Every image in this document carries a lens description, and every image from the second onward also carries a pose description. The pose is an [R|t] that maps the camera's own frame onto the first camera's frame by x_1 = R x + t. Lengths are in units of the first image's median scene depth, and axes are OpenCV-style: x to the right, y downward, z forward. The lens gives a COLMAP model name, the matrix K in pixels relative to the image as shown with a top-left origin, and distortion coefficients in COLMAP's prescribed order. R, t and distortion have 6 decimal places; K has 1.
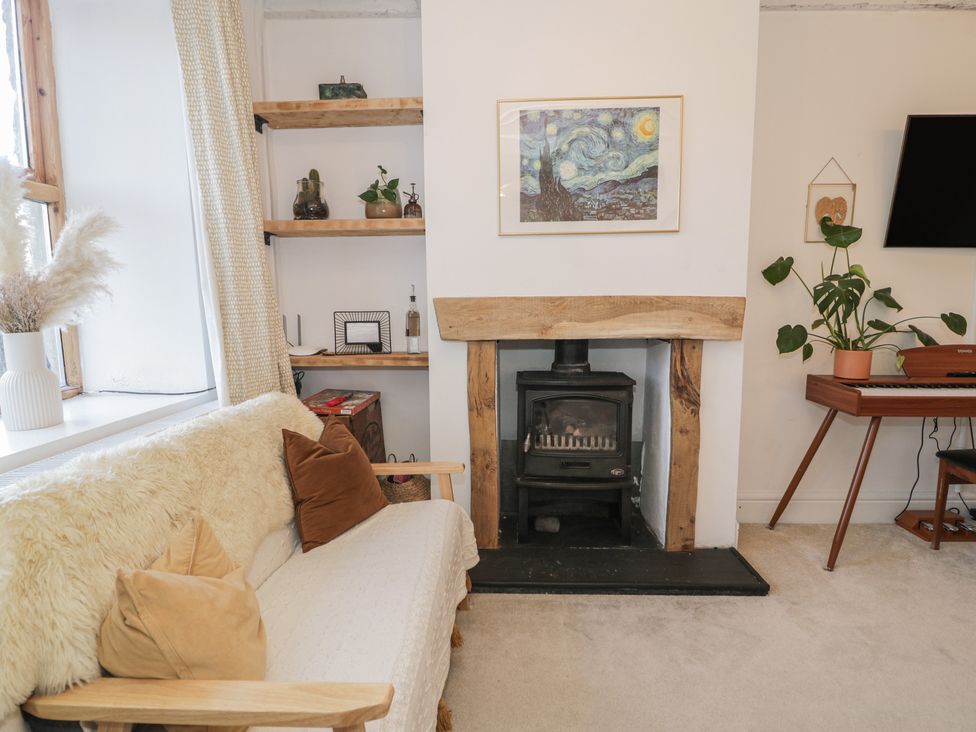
lens RADIAL K [[517.9, 0, 484.7], [0, 517.9, 367.0], [0, 0, 1]] dist [0.003143, -0.015287]
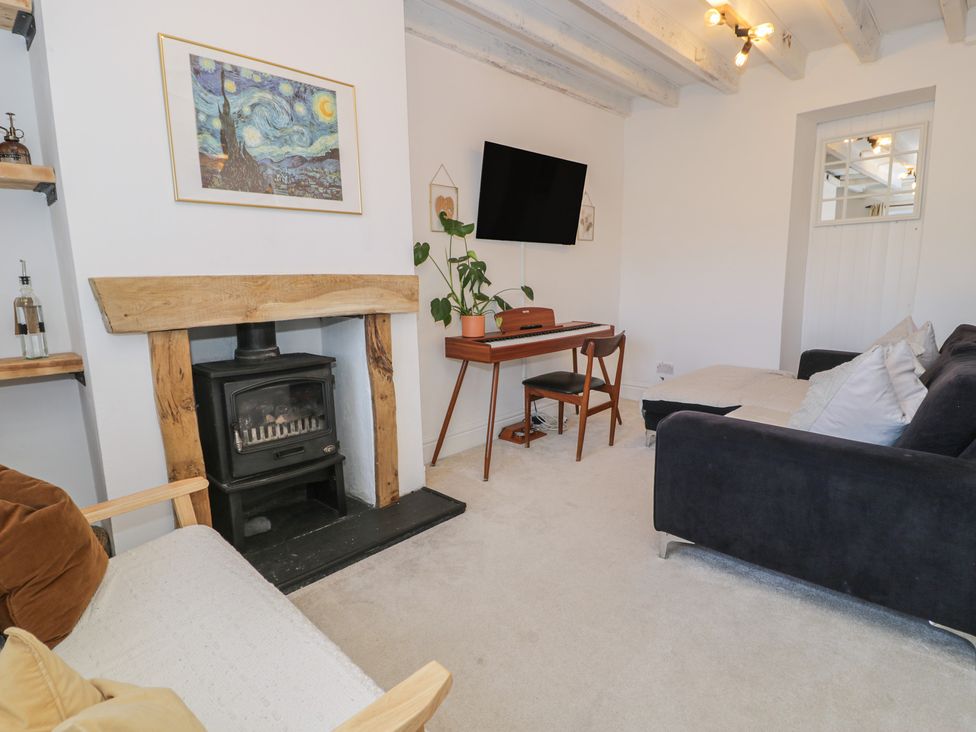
lens RADIAL K [[517.9, 0, 484.7], [0, 517.9, 367.0], [0, 0, 1]] dist [0.003143, -0.015287]
pose [[0.667406, -0.131212, 0.733044, -0.276900], [0.108194, 0.990996, 0.078879, -0.003880], [-0.736793, 0.026667, 0.675592, 0.087732]]
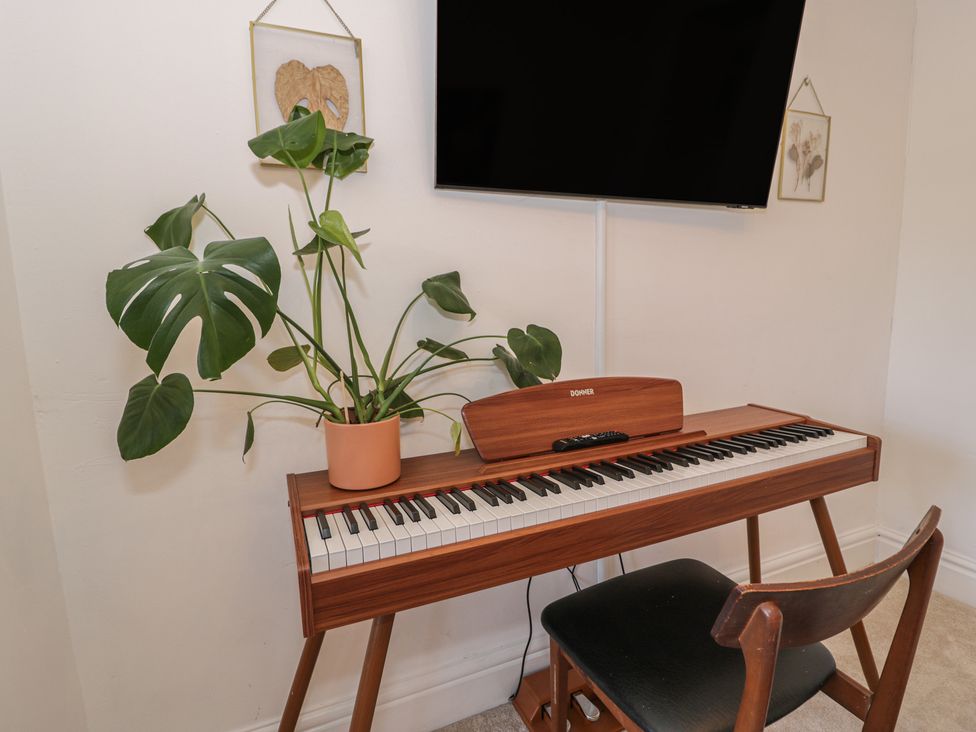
lens RADIAL K [[508.0, 0, 485.1], [0, 508.0, 367.7], [0, 0, 1]] dist [0.001424, -0.014251]
pose [[0.900705, -0.075849, 0.427758, 0.669627], [0.071636, 0.997093, 0.025963, -0.081594], [-0.428484, 0.007258, 0.903520, 0.614289]]
